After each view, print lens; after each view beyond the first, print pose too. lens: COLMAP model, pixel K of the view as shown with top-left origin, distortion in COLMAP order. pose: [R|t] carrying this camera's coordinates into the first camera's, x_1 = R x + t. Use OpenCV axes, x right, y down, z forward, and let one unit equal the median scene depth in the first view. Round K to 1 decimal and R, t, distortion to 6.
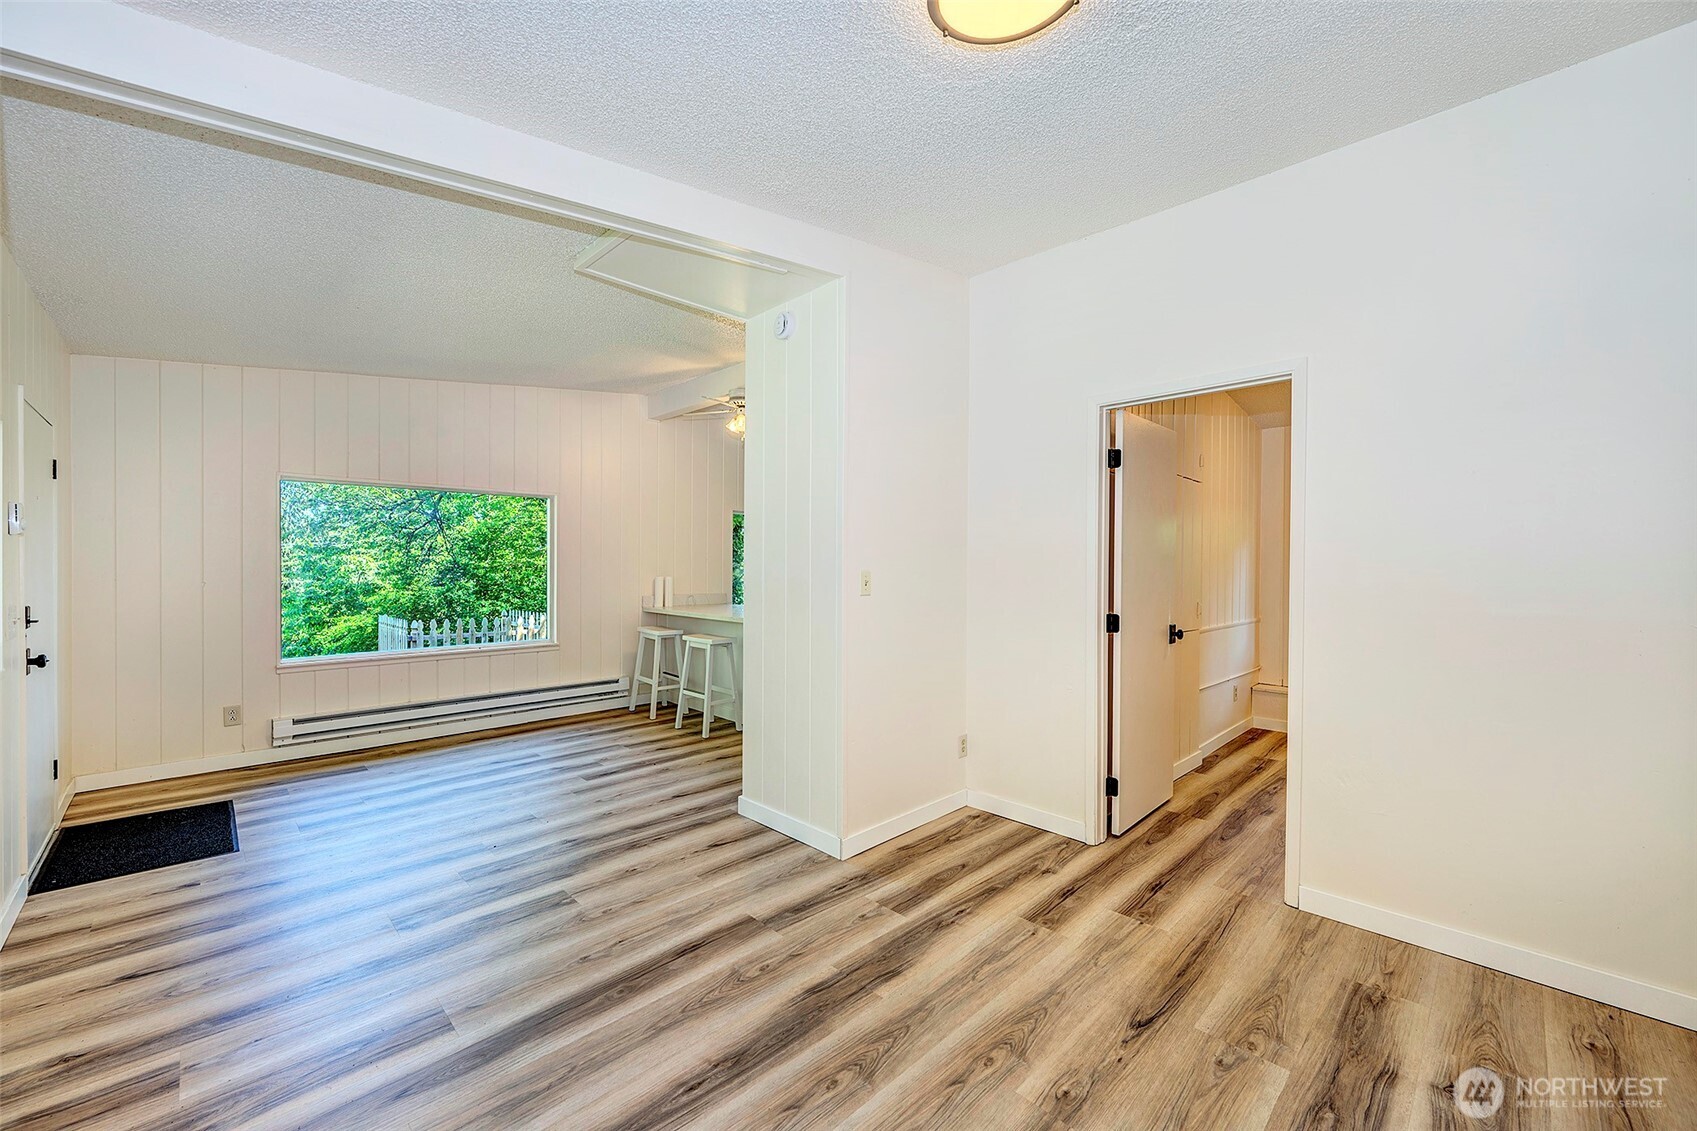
lens RADIAL K [[666.5, 0, 848.5], [0, 666.5, 565.5], [0, 0, 1]] dist [0.000884, 0.000778]
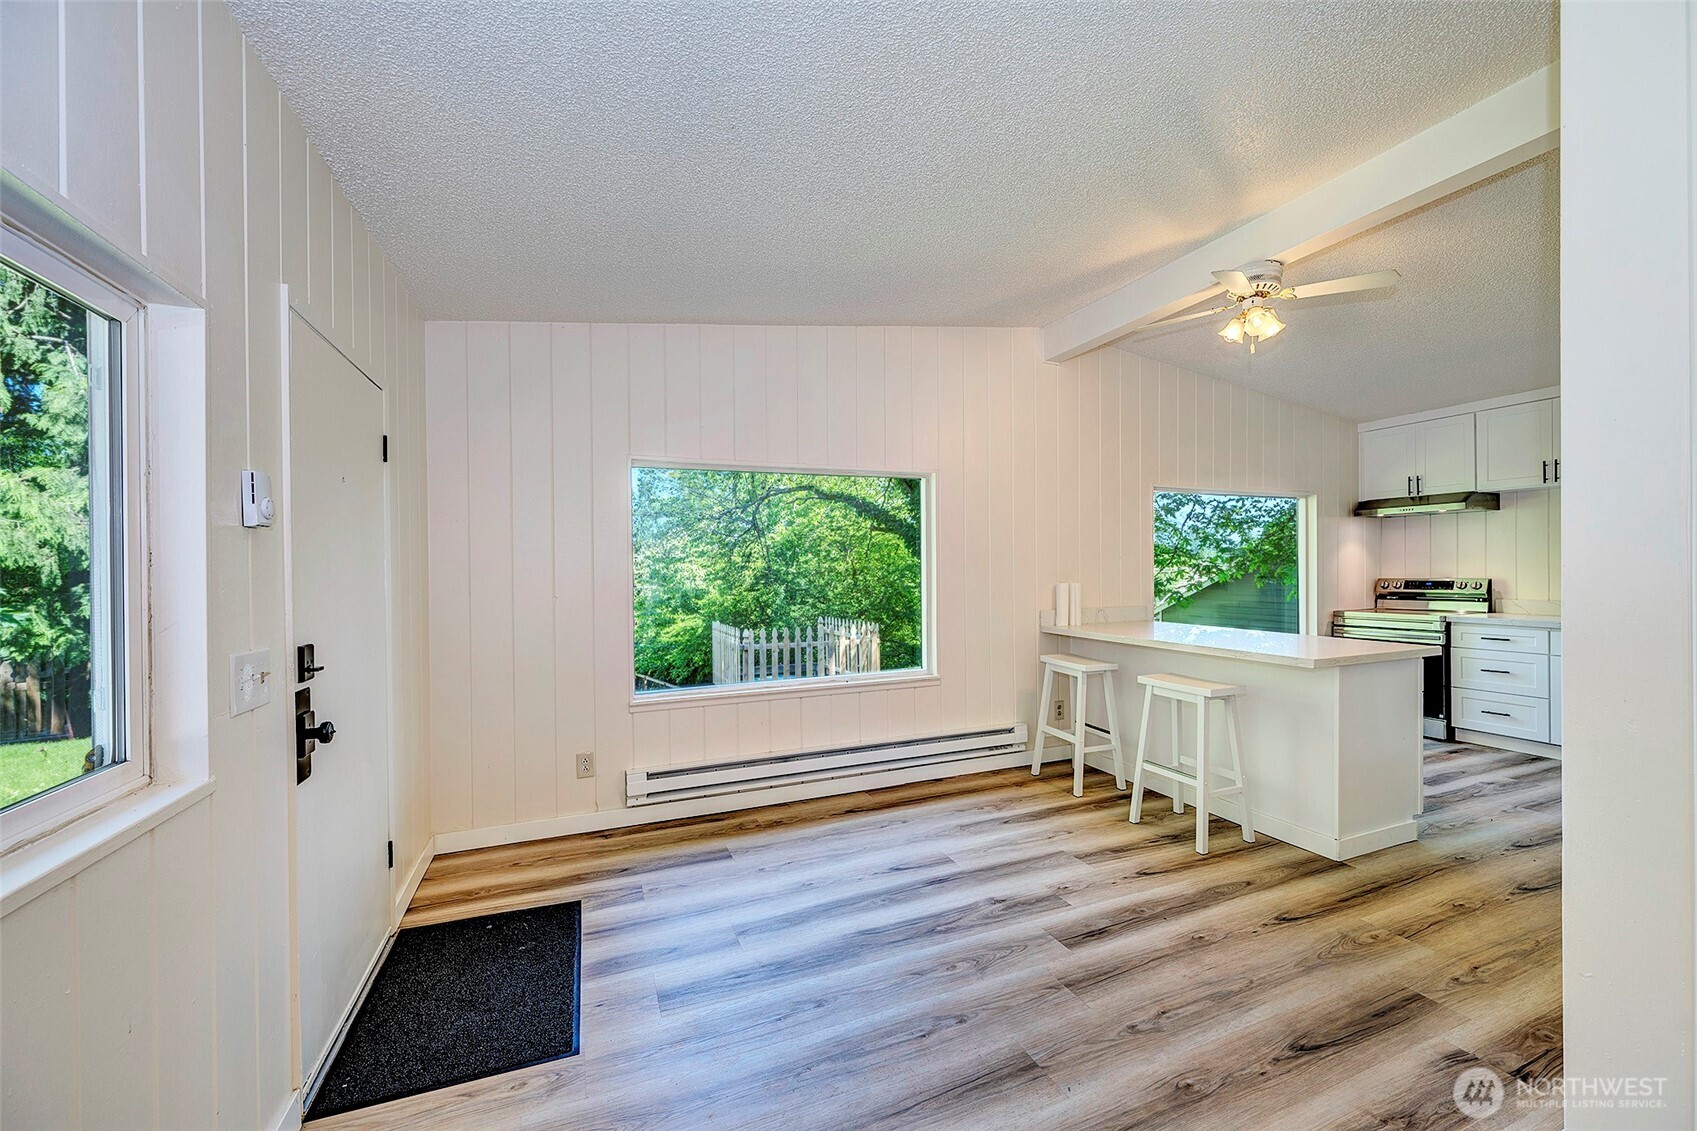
lens RADIAL K [[666.5, 0, 848.5], [0, 666.5, 565.5], [0, 0, 1]] dist [0.000884, 0.000778]
pose [[0.922550, -0.016792, -0.385511, -0.219845], [0.015205, 0.999859, -0.007166, 0.000002], [0.385577, 0.000750, 0.922675, 0.262723]]
